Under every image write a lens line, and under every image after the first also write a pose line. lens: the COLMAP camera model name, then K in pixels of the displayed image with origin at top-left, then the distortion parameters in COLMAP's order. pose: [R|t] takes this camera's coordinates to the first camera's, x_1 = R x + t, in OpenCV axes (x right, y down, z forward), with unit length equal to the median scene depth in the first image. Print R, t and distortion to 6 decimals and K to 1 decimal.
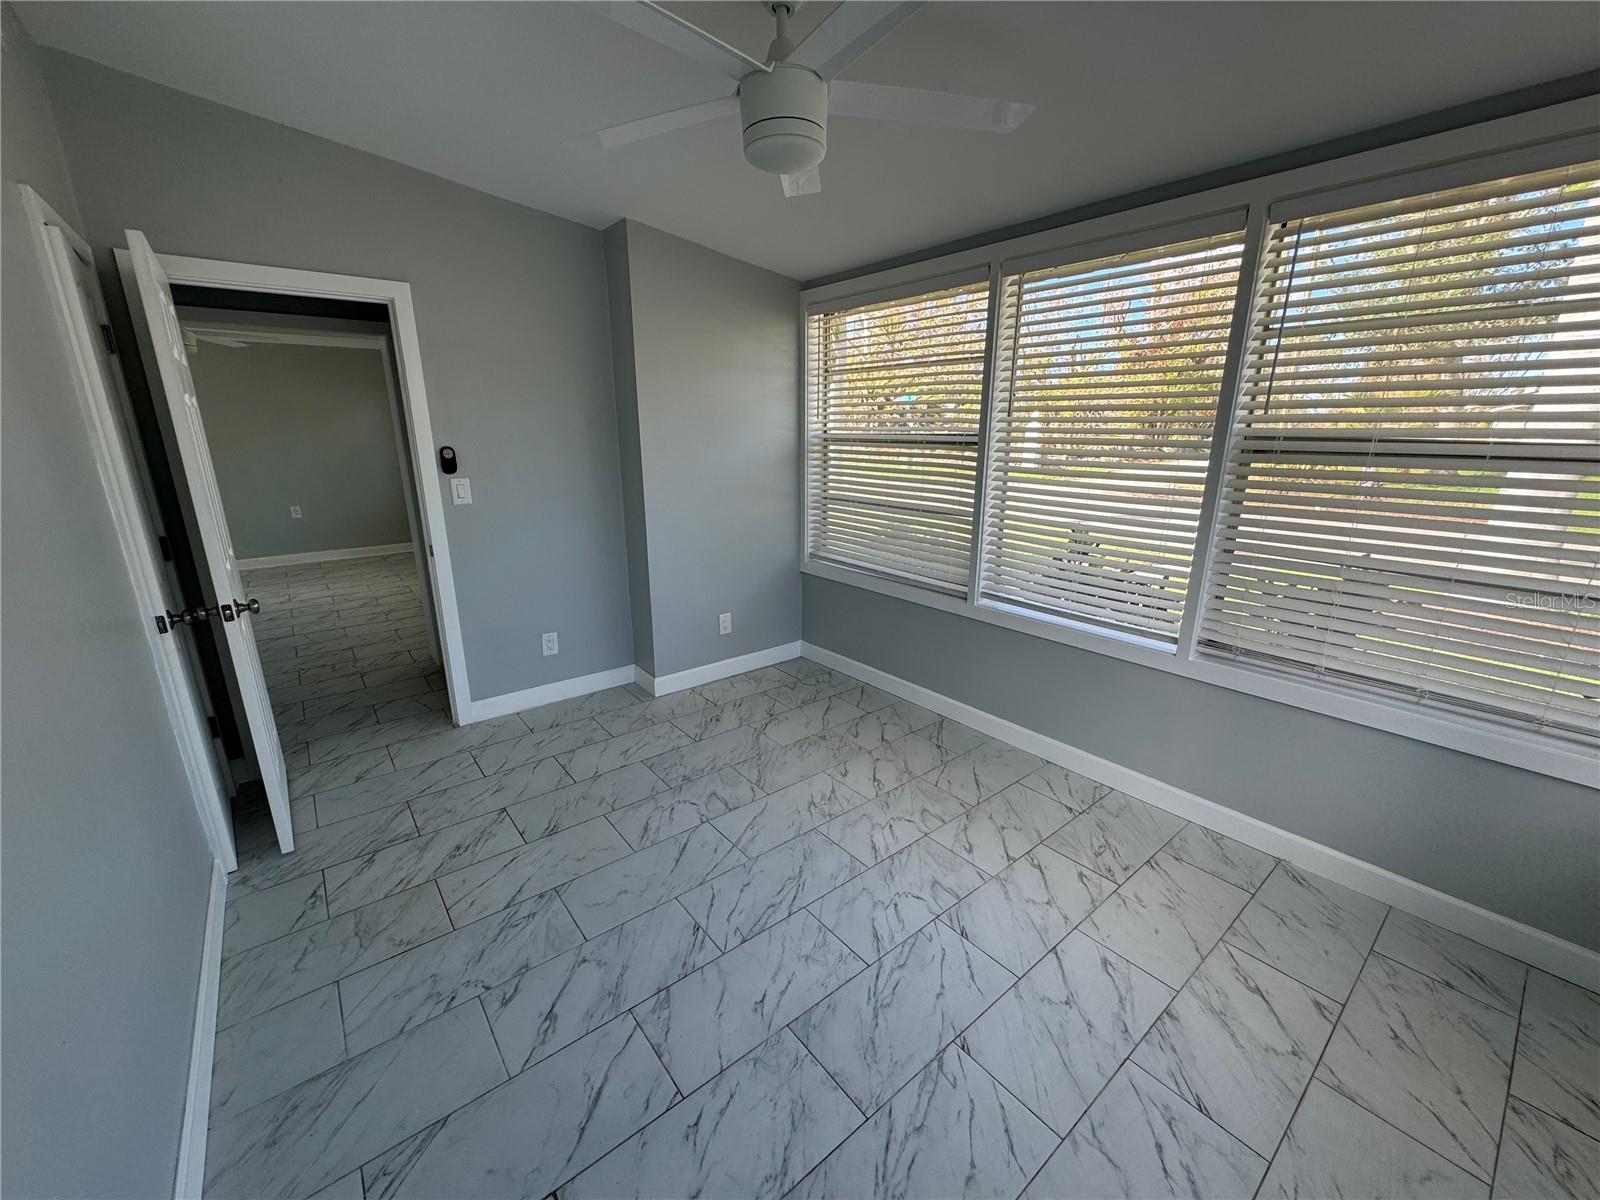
lens RADIAL K [[636.5, 0, 793.6], [0, 636.5, 597.2], [0, 0, 1]] dist [-0.003504, 0.000499]
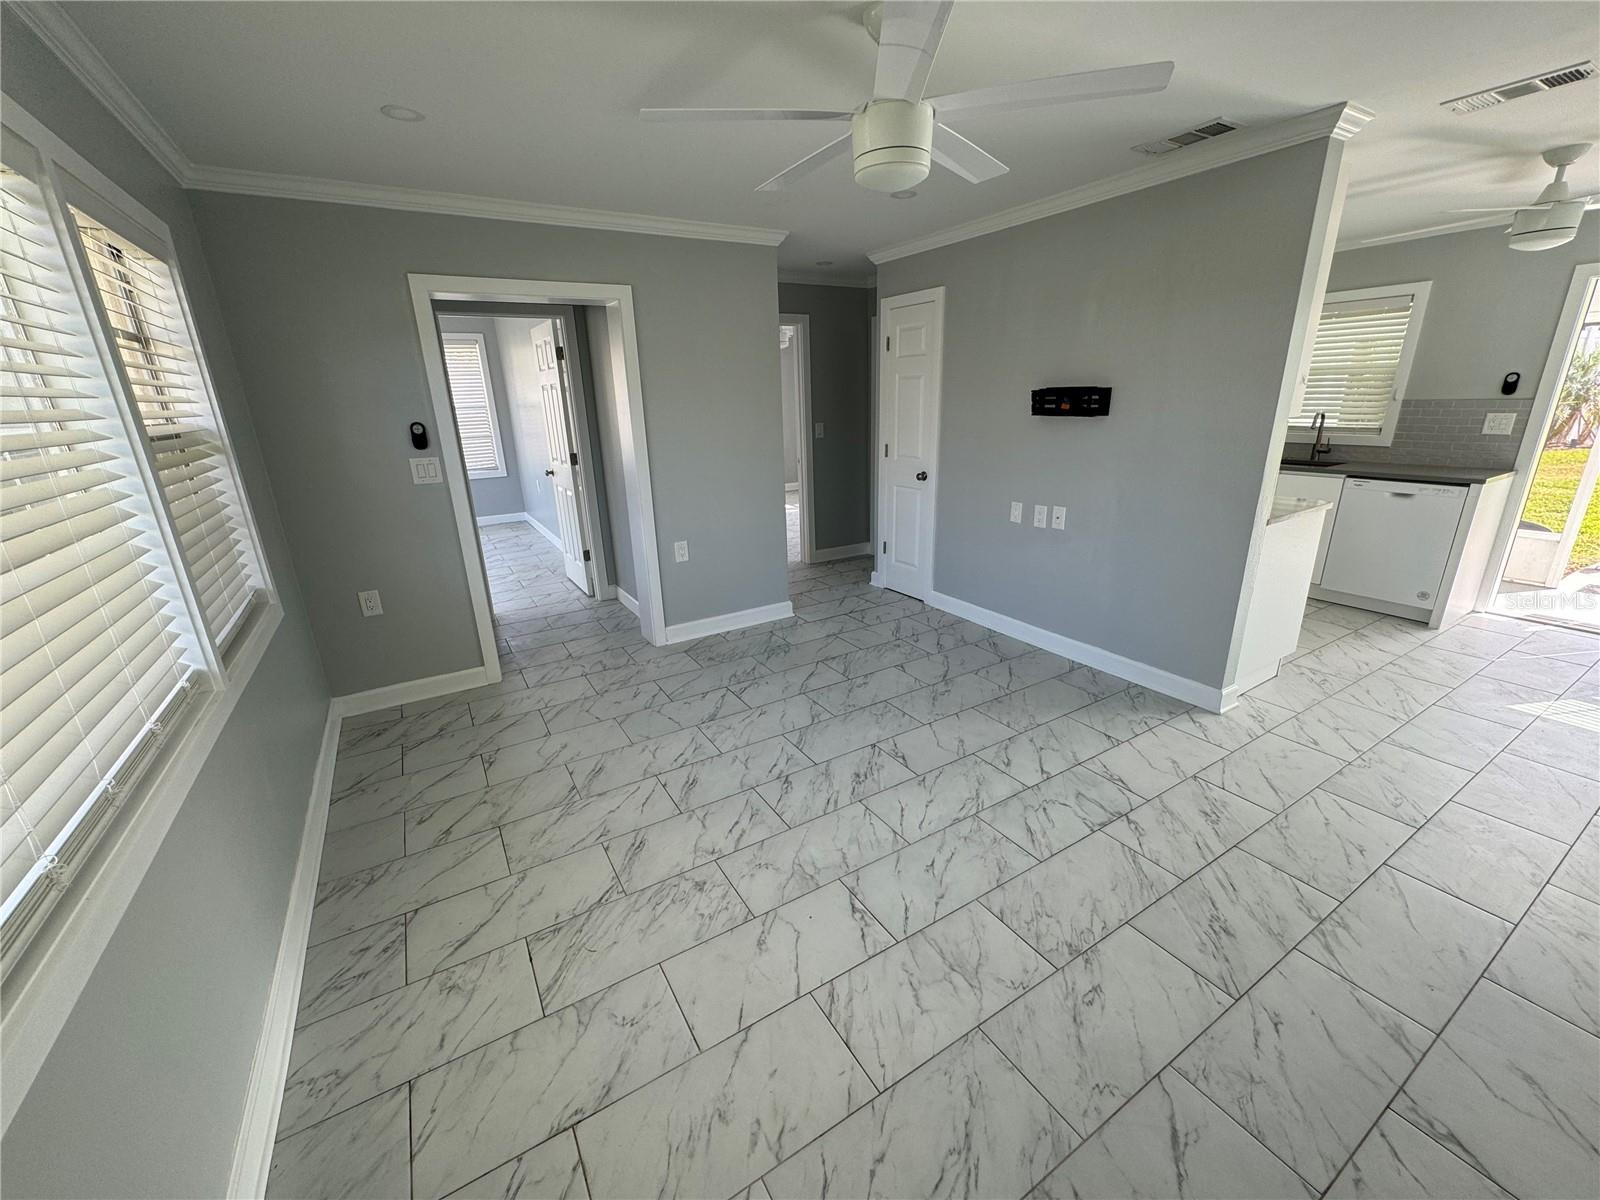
lens RADIAL K [[636.5, 0, 800.9], [0, 636.5, 603.5], [0, 0, 1]] dist [-0.003504, 0.000499]
pose [[-0.990905, -0.024731, 0.132275, -0.972326], [0.051613, 0.837942, 0.543313, -0.399722], [-0.124275, 0.545198, -0.829044, 1.453675]]
